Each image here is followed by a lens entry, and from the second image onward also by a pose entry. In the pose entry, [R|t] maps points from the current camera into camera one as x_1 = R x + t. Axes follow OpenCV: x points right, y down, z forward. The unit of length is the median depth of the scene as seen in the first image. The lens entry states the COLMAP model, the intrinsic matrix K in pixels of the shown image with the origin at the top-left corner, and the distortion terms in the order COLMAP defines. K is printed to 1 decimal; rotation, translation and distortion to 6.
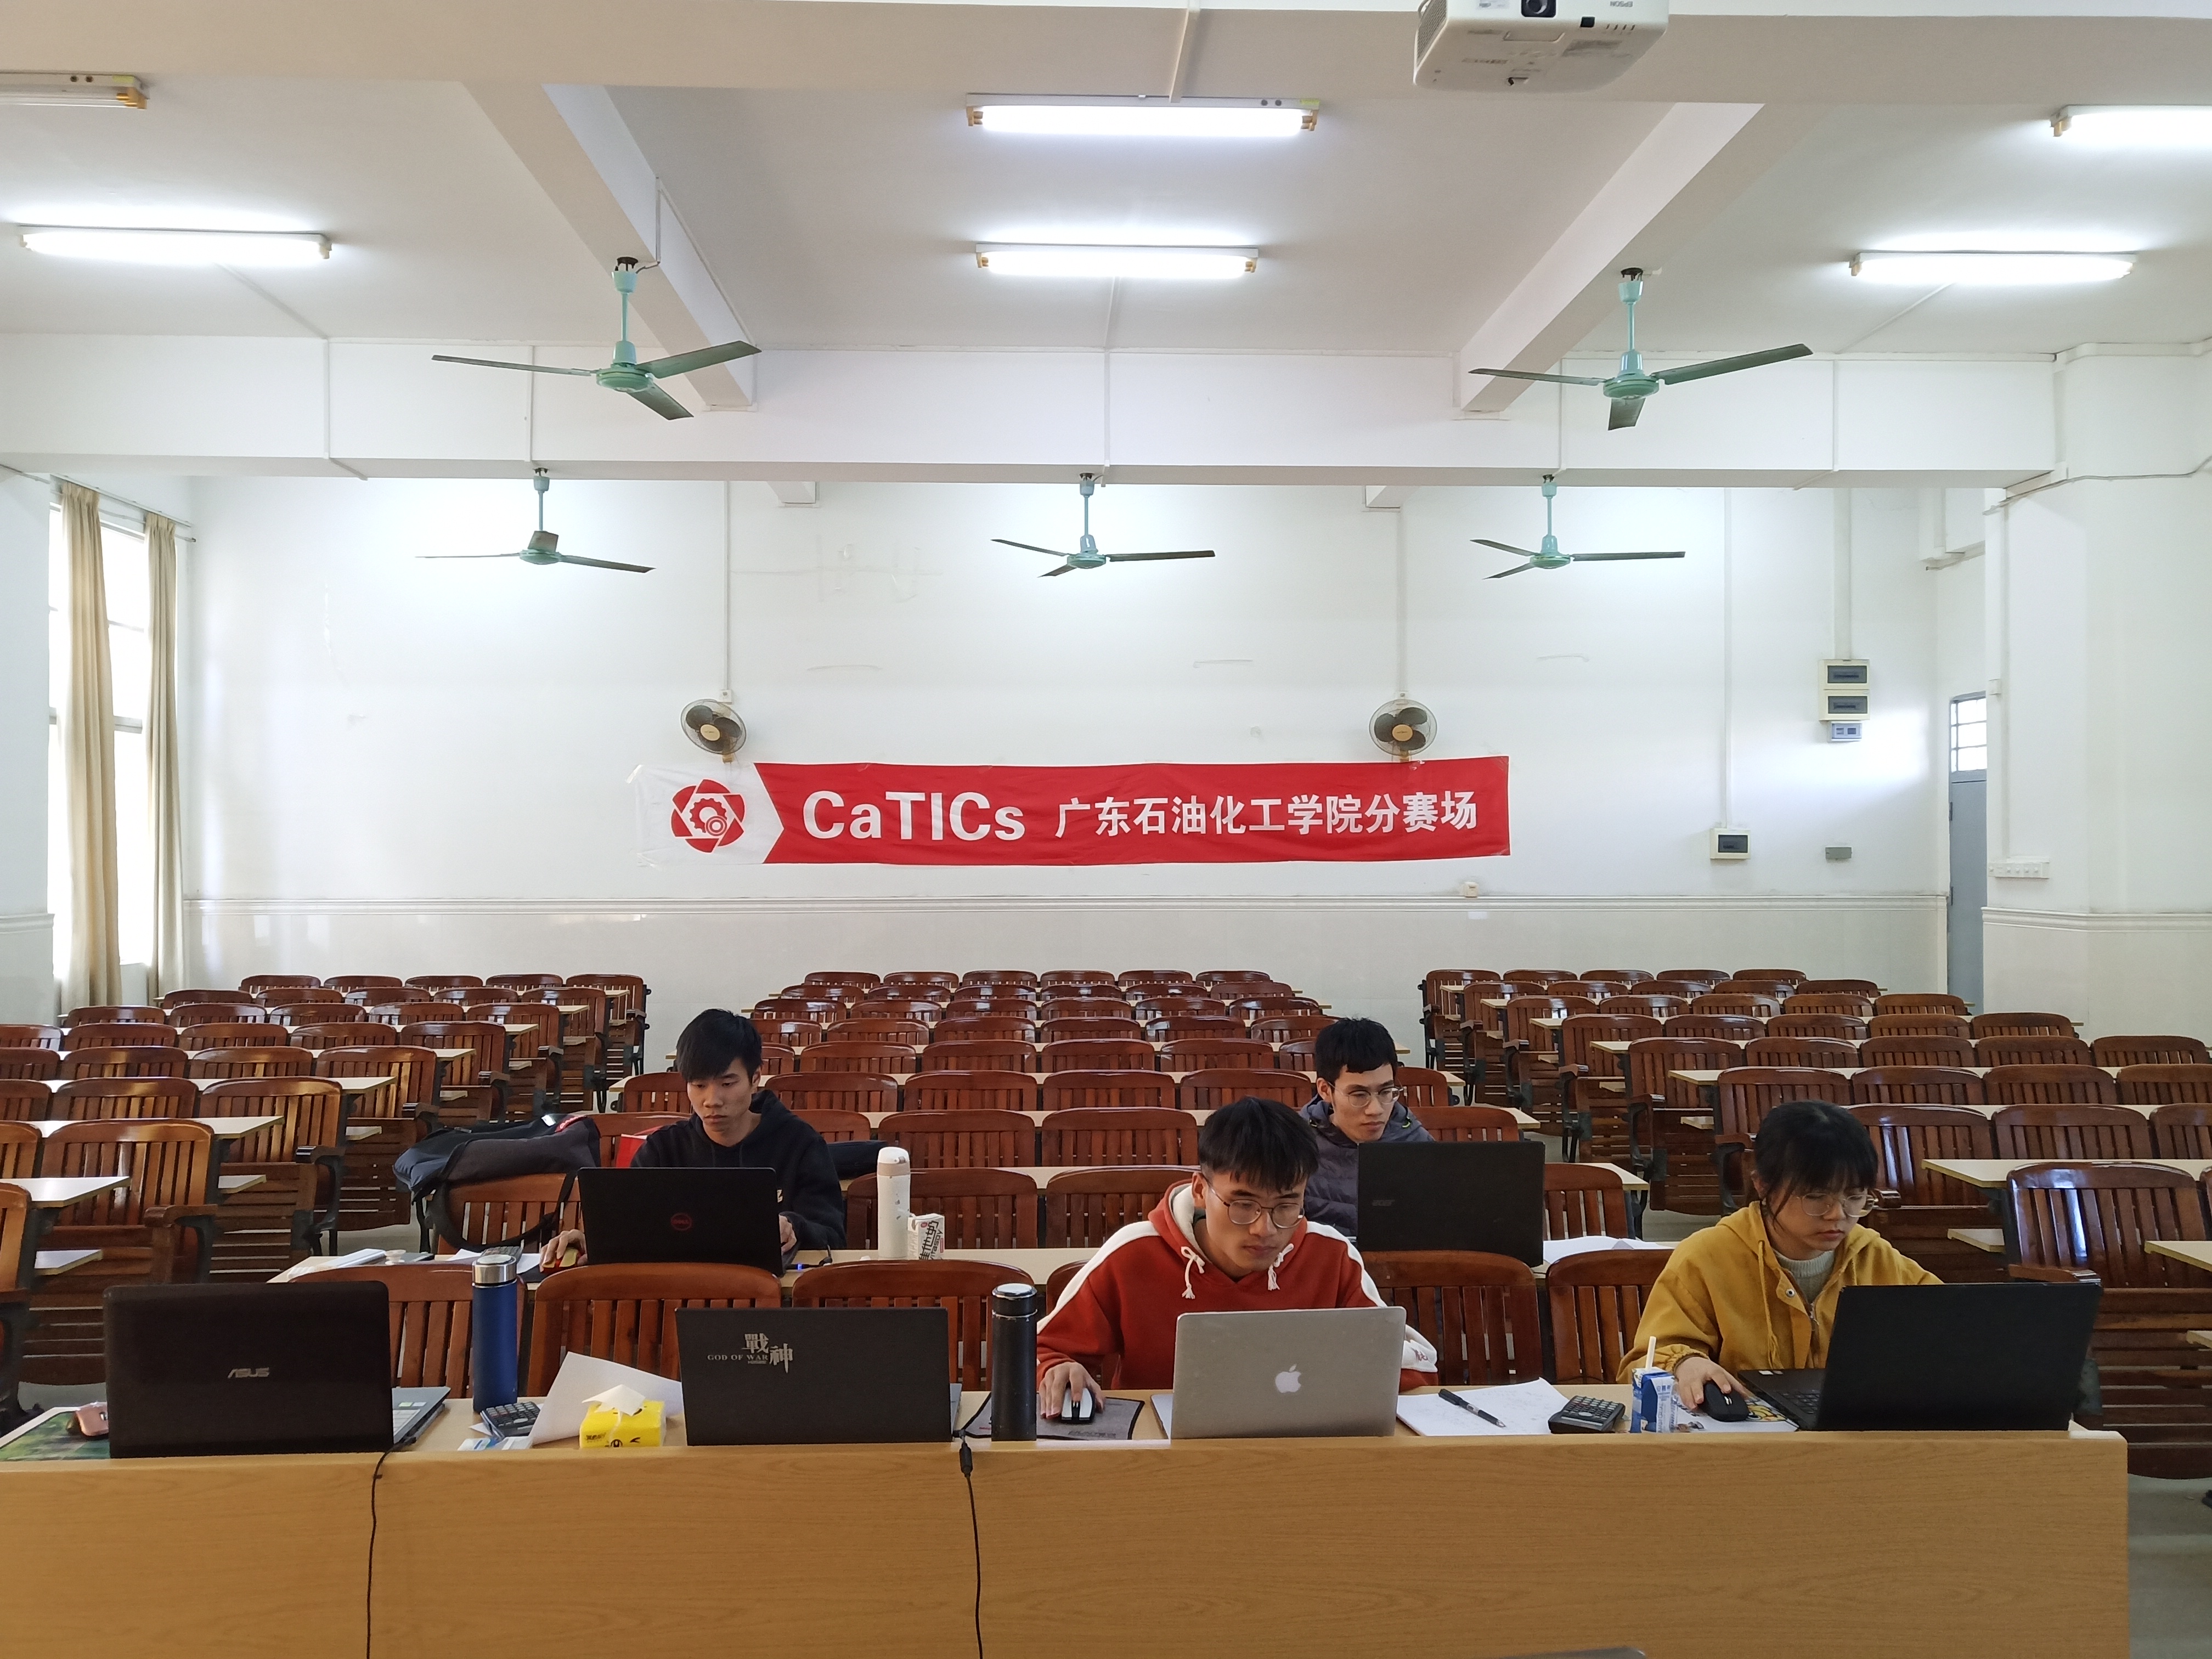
lens RADIAL K [[1695.2, 0, 1113.4], [0, 1695.2, 827.8], [0, 0, 1]] dist [0.011262, 0.014860]
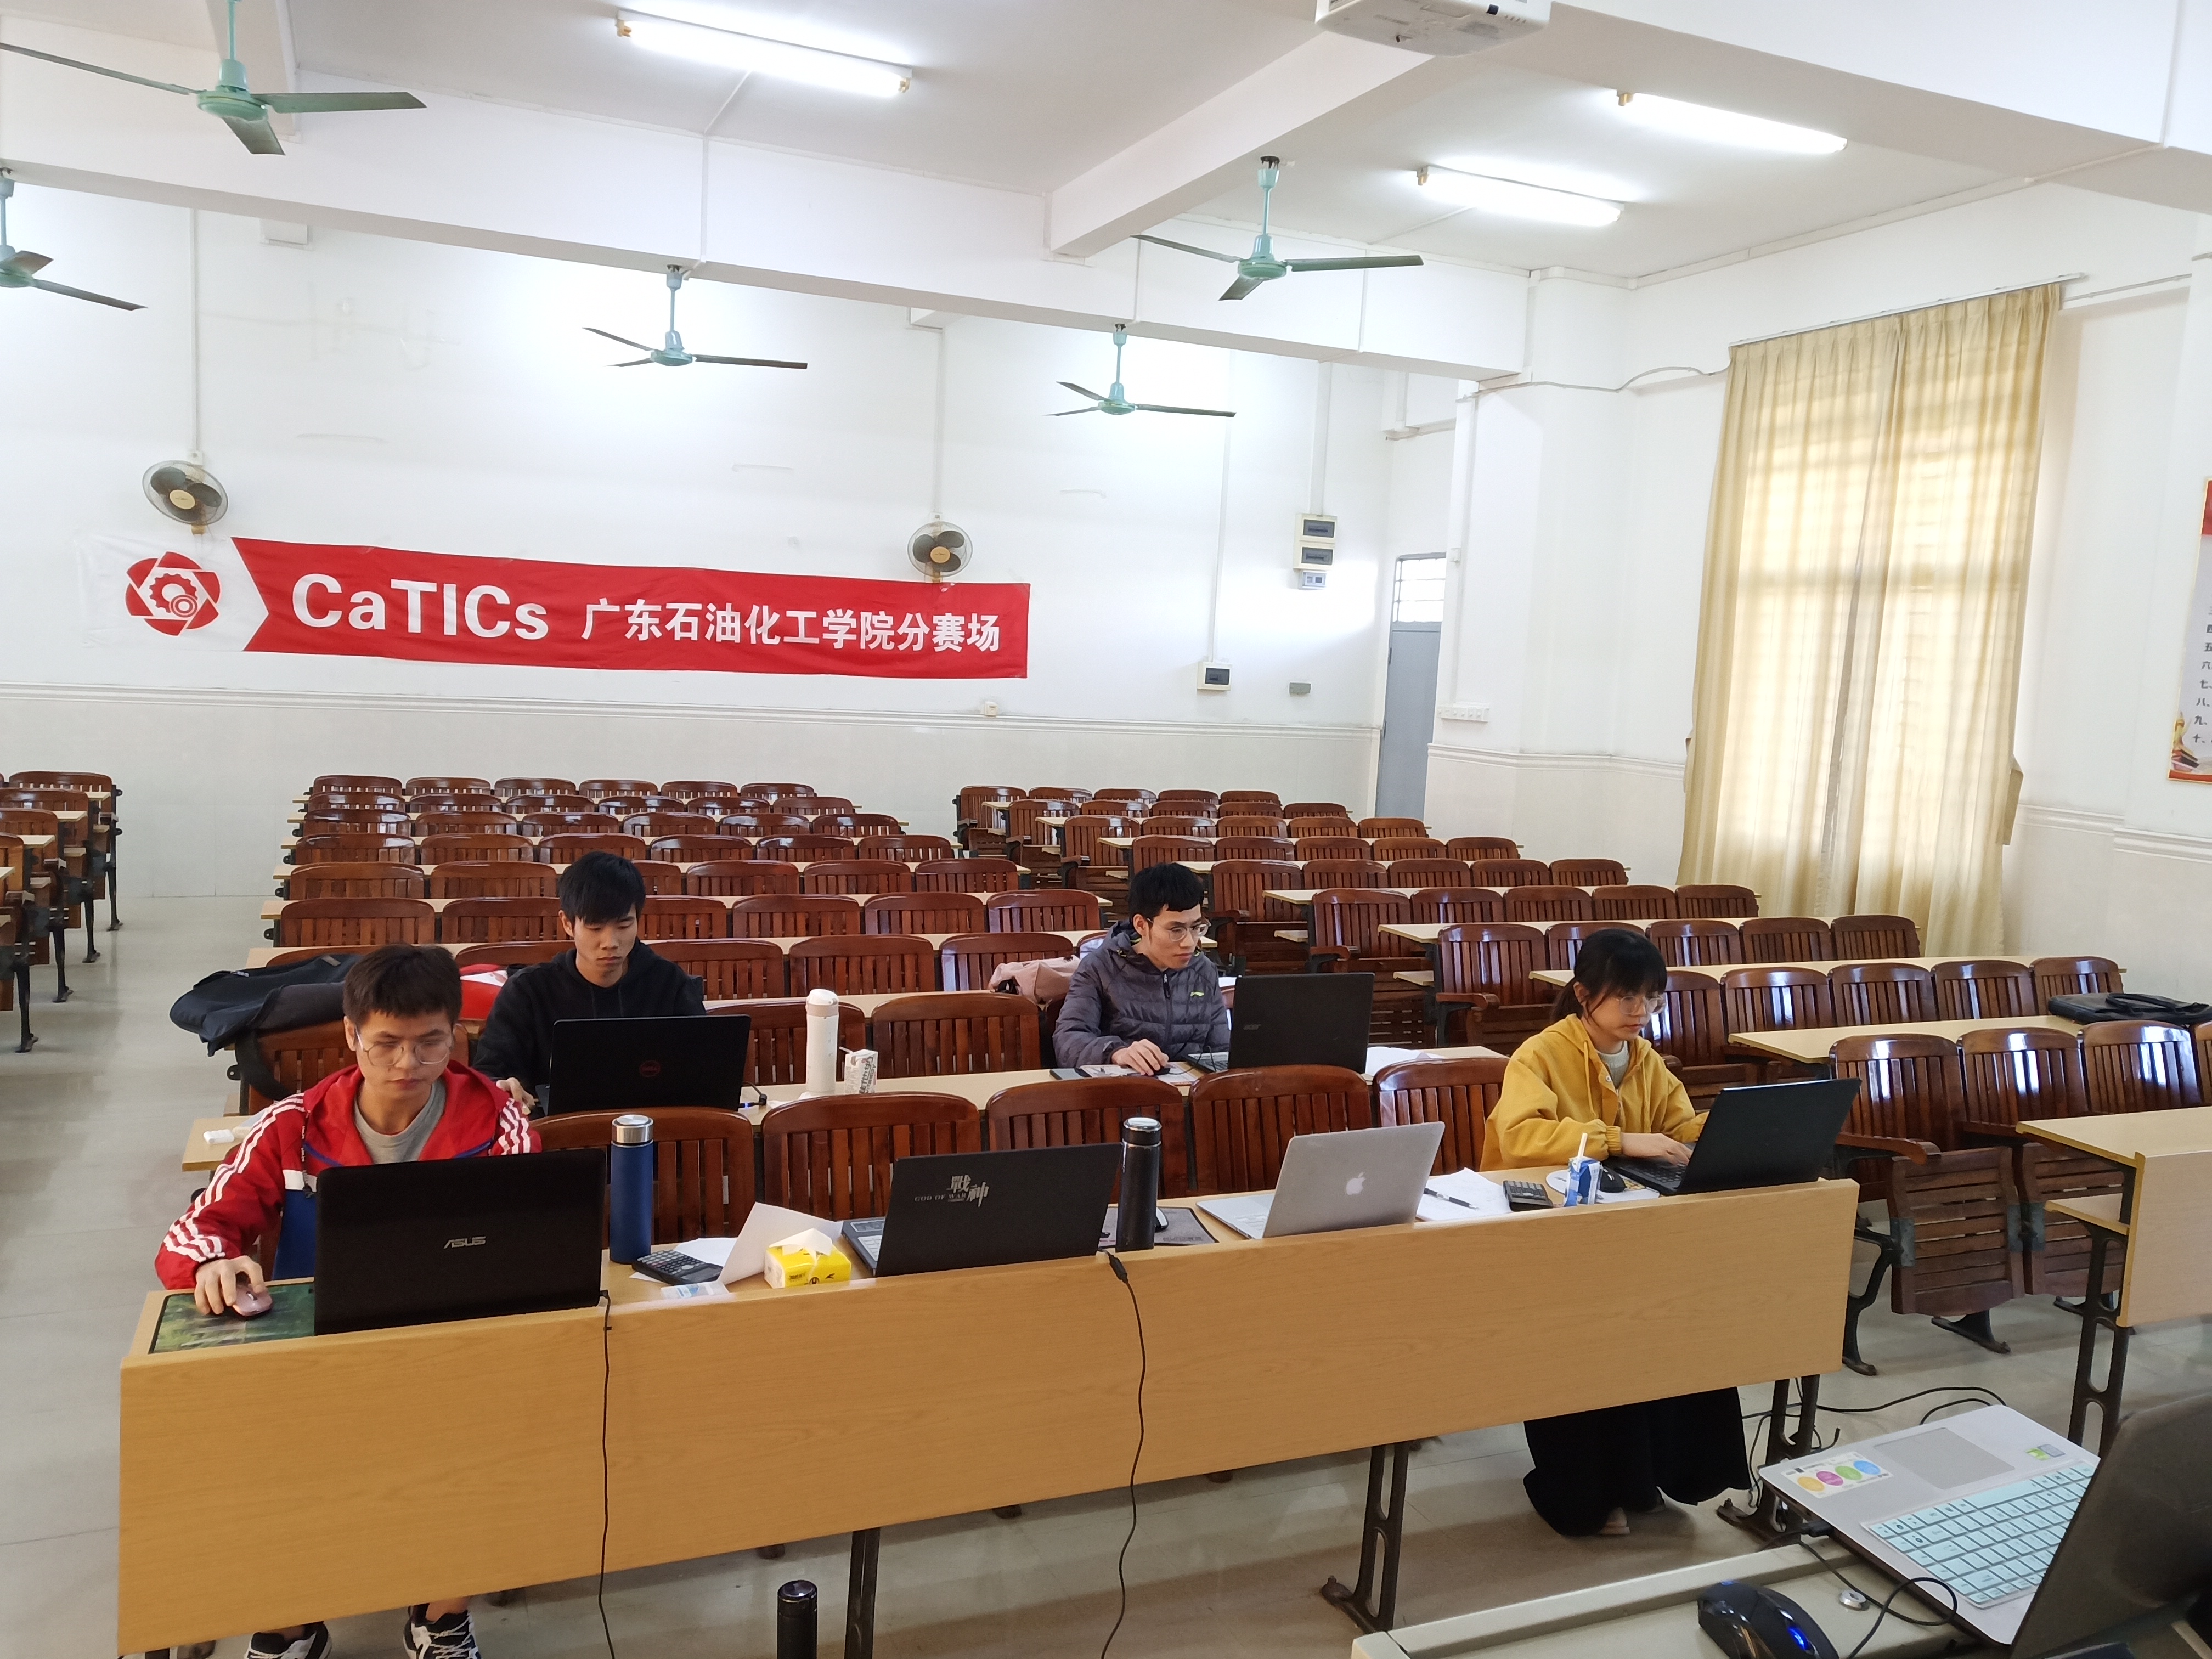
lens RADIAL K [[1690.8, 0, 1106.0], [0, 1690.8, 829.5], [0, 0, 1]] dist [0.032338, -0.056923]
pose [[0.931374, 0.010874, 0.363902, -0.118408], [-0.055721, 0.992035, 0.112969, -0.013513], [-0.359775, -0.125493, 0.924561, -0.008840]]
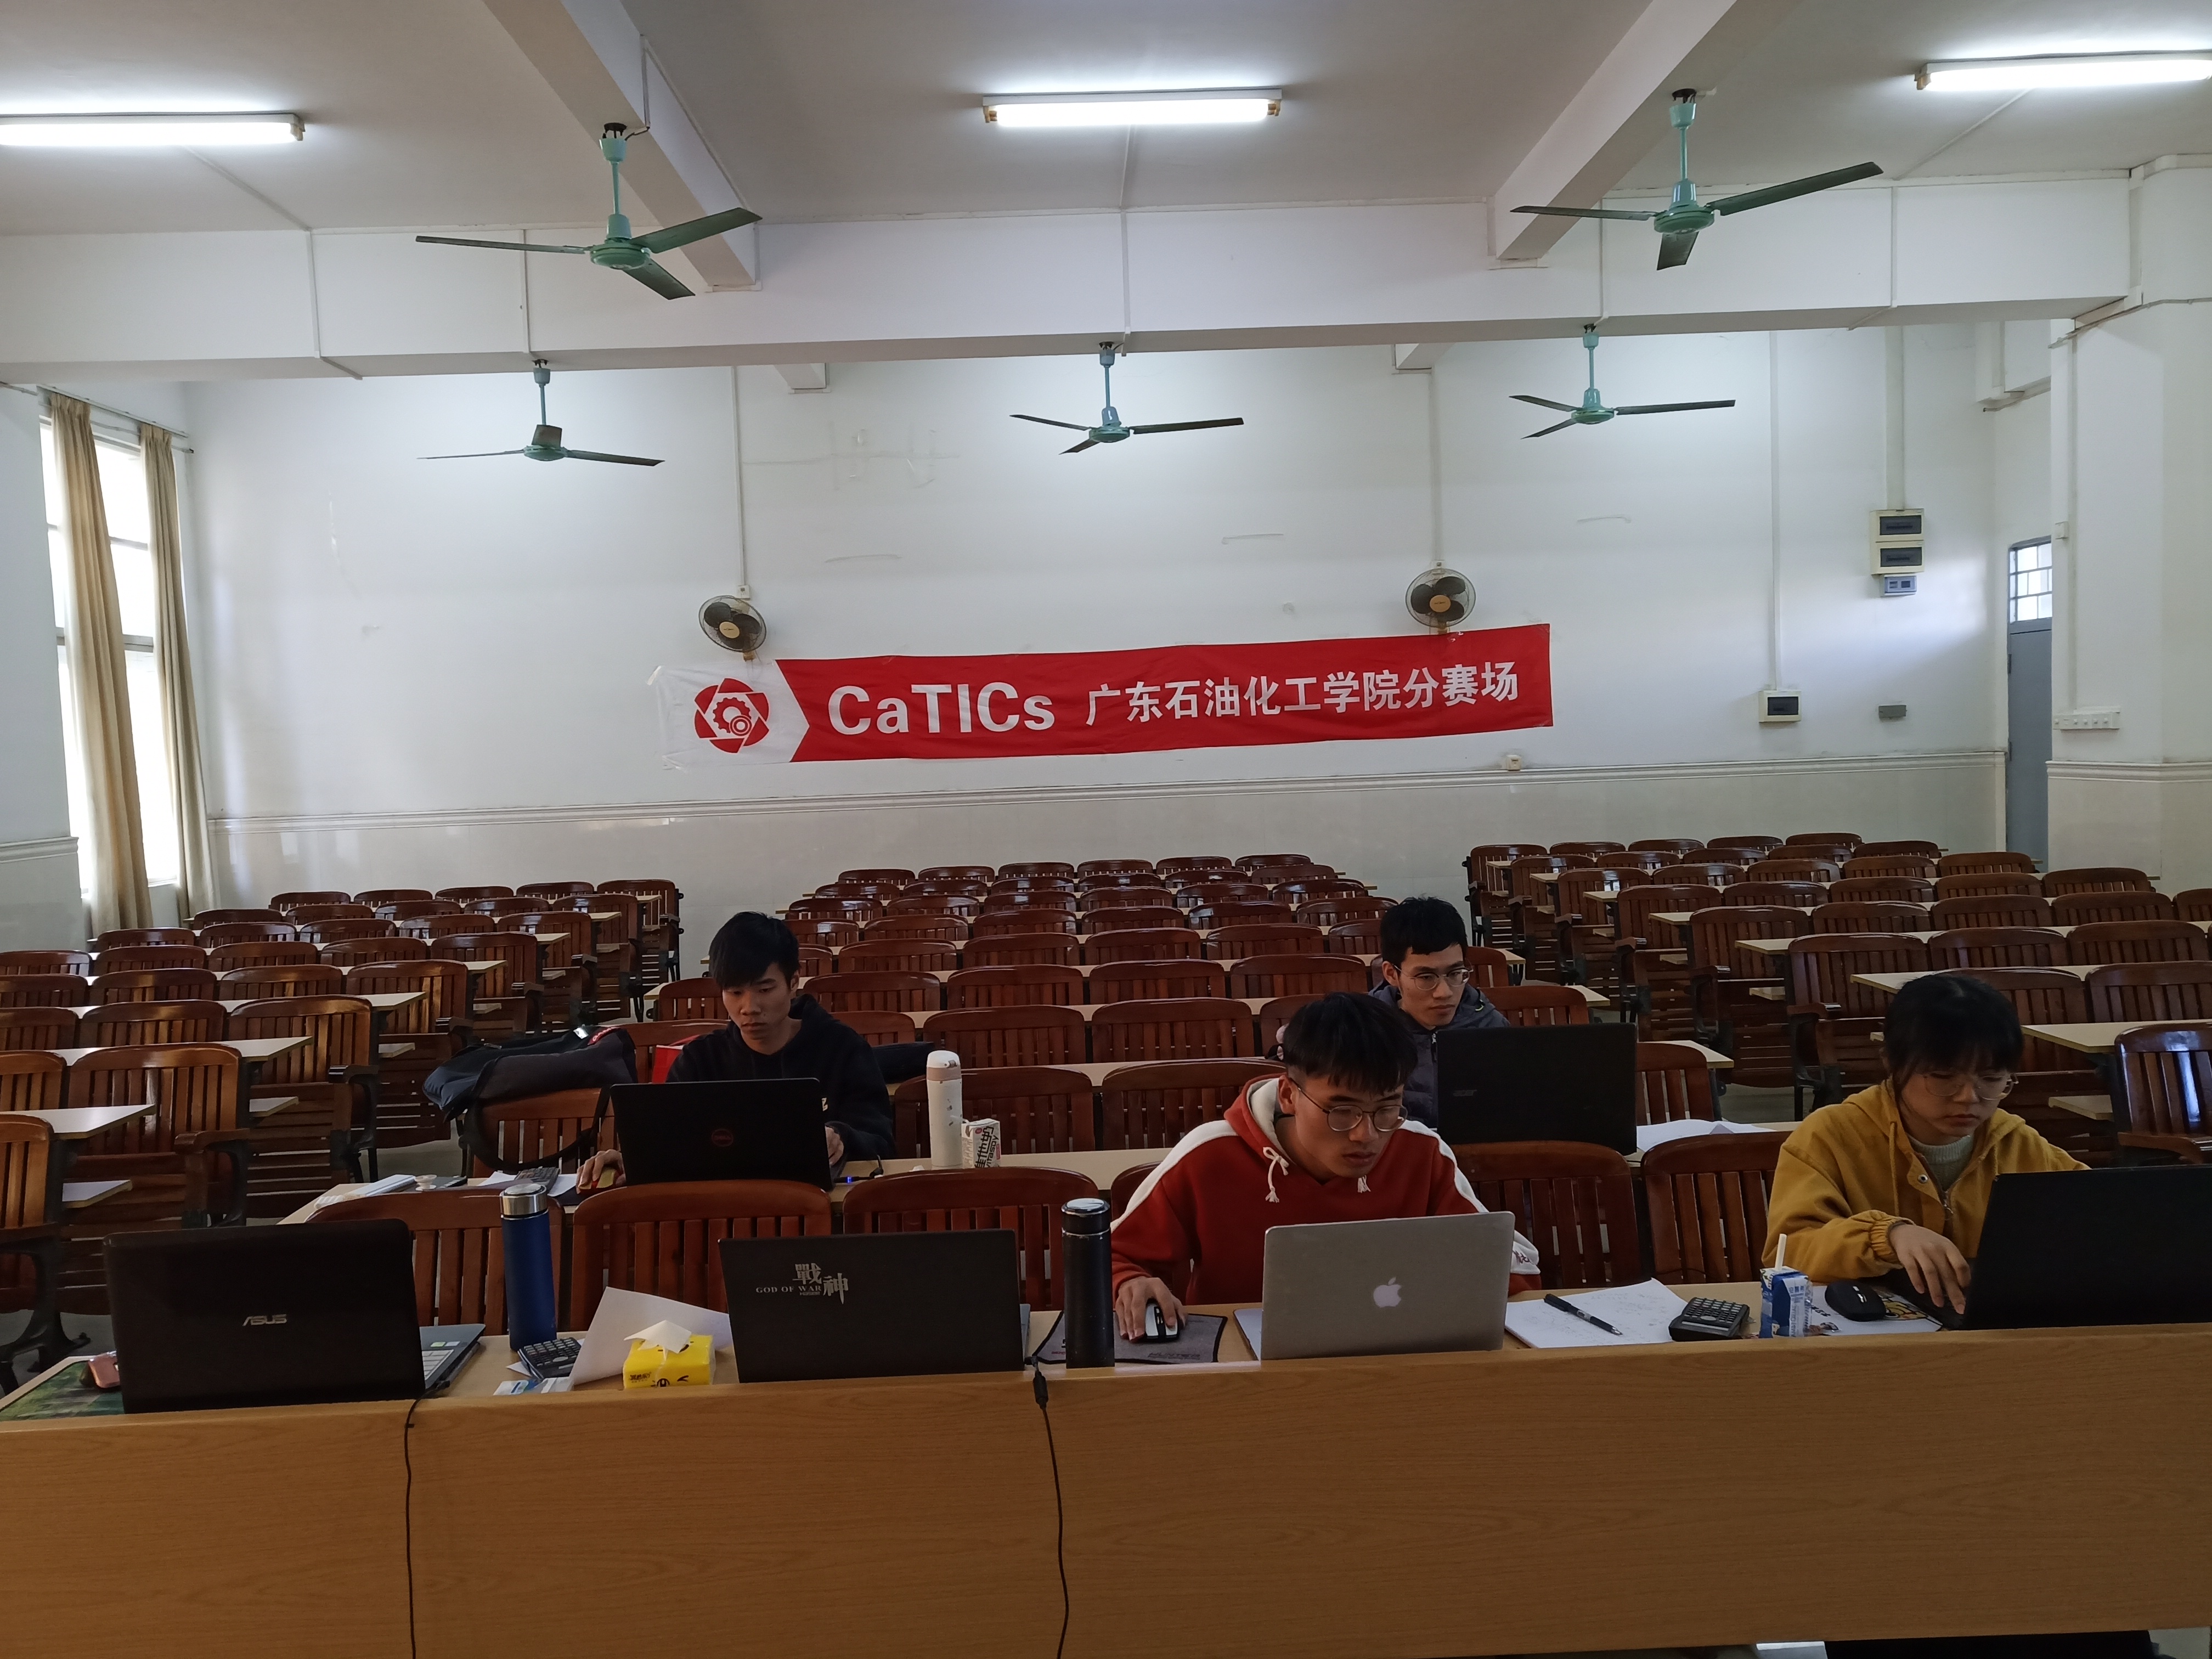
lens RADIAL K [[1695.2, 0, 1113.4], [0, 1695.2, 827.8], [0, 0, 1]] dist [0.011262, 0.014860]
pose [[0.999230, -0.035421, -0.016891, -0.004693], [0.036448, 0.997220, 0.064987, 0.002066], [0.014542, -0.065552, 0.997743, 0.022621]]
